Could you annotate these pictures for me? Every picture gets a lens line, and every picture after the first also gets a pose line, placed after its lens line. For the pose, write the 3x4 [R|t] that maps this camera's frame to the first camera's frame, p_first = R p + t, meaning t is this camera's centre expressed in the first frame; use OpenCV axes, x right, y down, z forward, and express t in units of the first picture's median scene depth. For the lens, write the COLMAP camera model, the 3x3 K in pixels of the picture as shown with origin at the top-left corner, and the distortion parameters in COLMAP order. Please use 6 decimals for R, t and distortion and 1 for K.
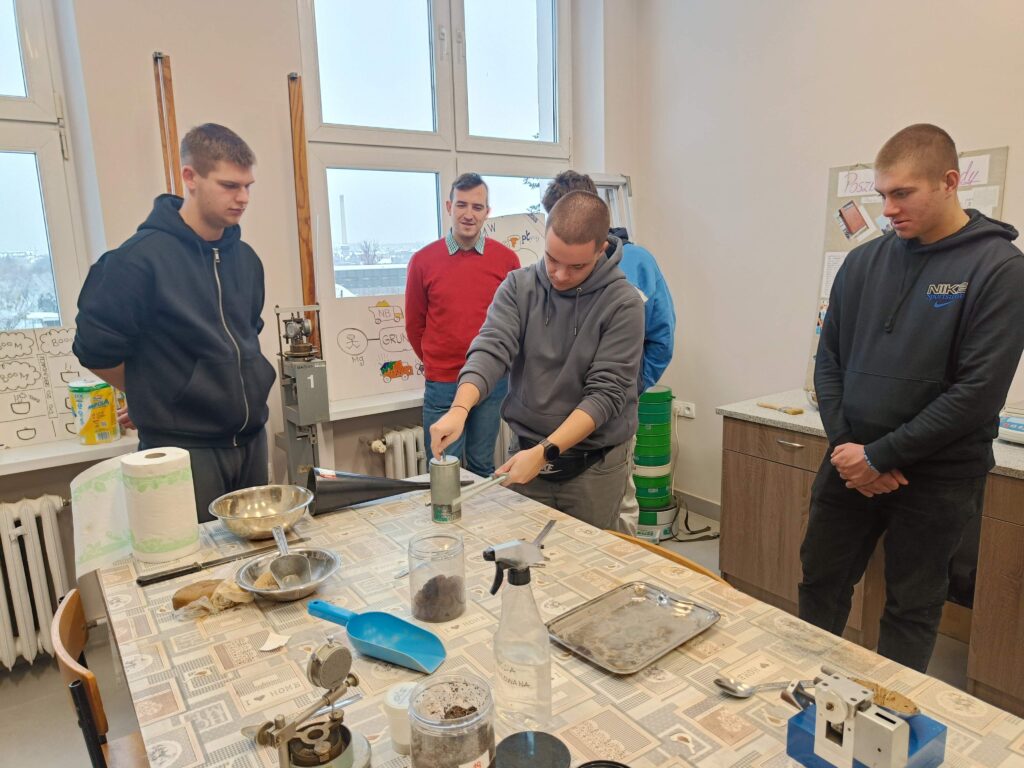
lens RADIAL K [[713.8, 0, 507.7], [0, 713.8, 382.5], [0, 0, 1]] dist [0.009818, 0.002916]
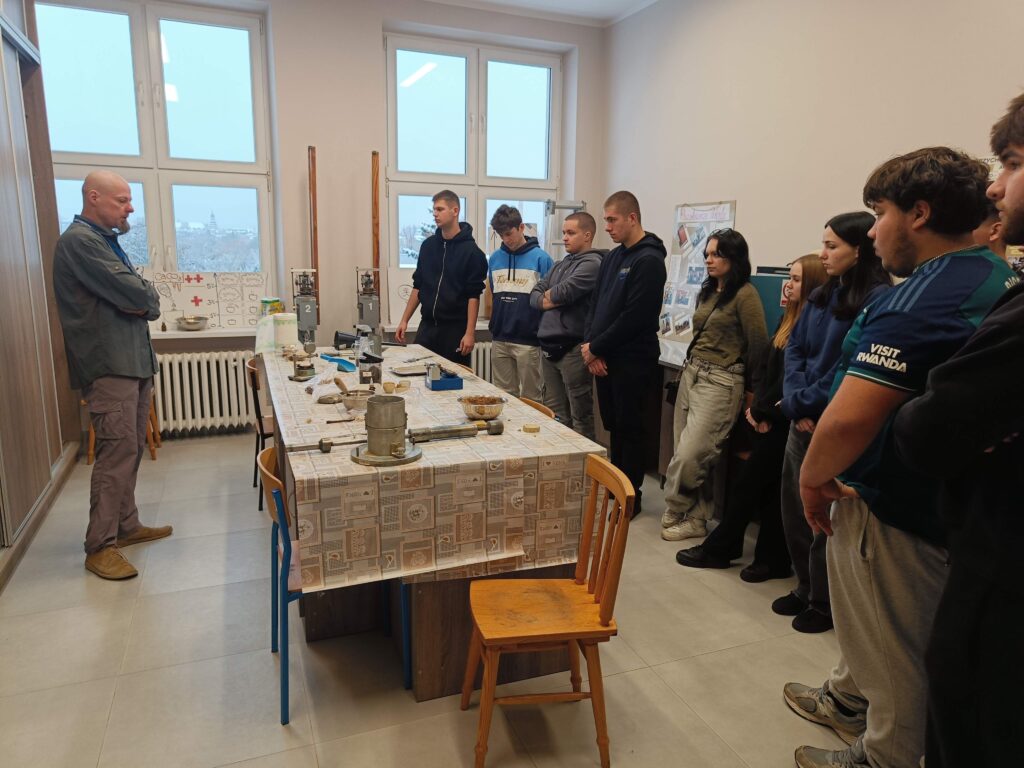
lens RADIAL K [[713.8, 0, 517.2], [0, 713.8, 382.3], [0, 0, 1]] dist [0.009818, 0.002916]
pose [[0.972943, 0.086262, -0.214337, 1.069100], [-0.084348, 0.996272, 0.018074, 0.263211], [0.215098, 0.000494, 0.976592, -1.608849]]
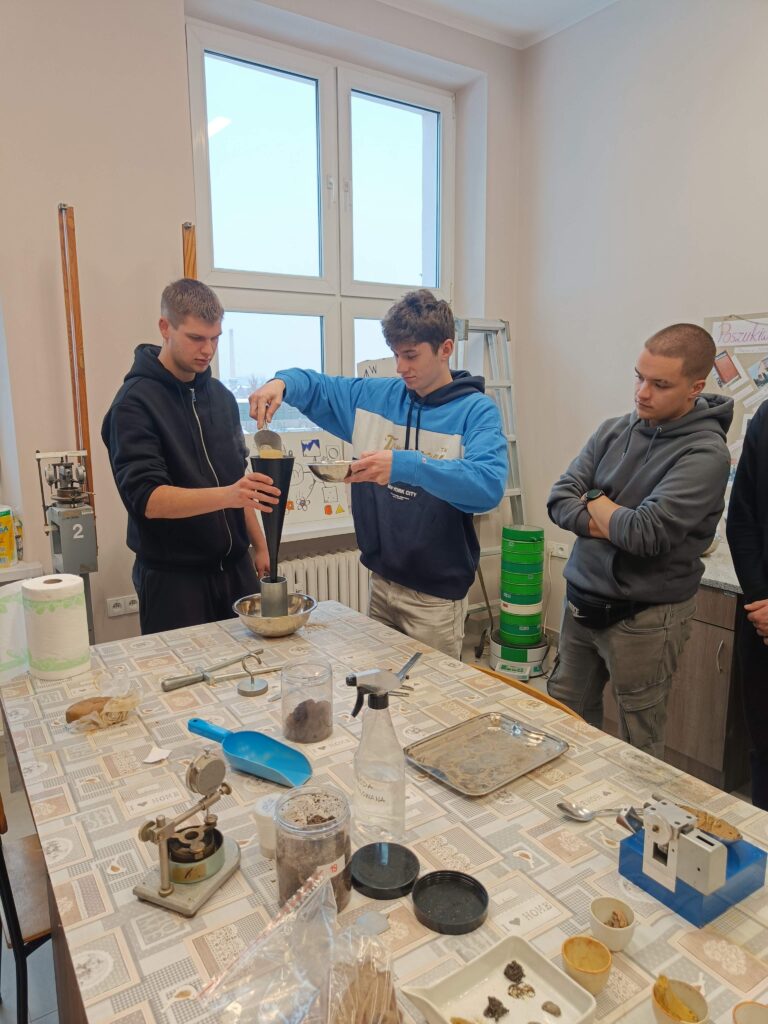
lens RADIAL K [[713.8, 0, 365.2], [0, 713.8, 510.6], [0, 0, 1]] dist [0.009818, 0.002916]
pose [[0.999001, 0.024838, -0.037151, 0.023759], [-0.025104, 0.999662, -0.006714, -0.012132], [0.036971, 0.007640, 0.999287, -0.084038]]
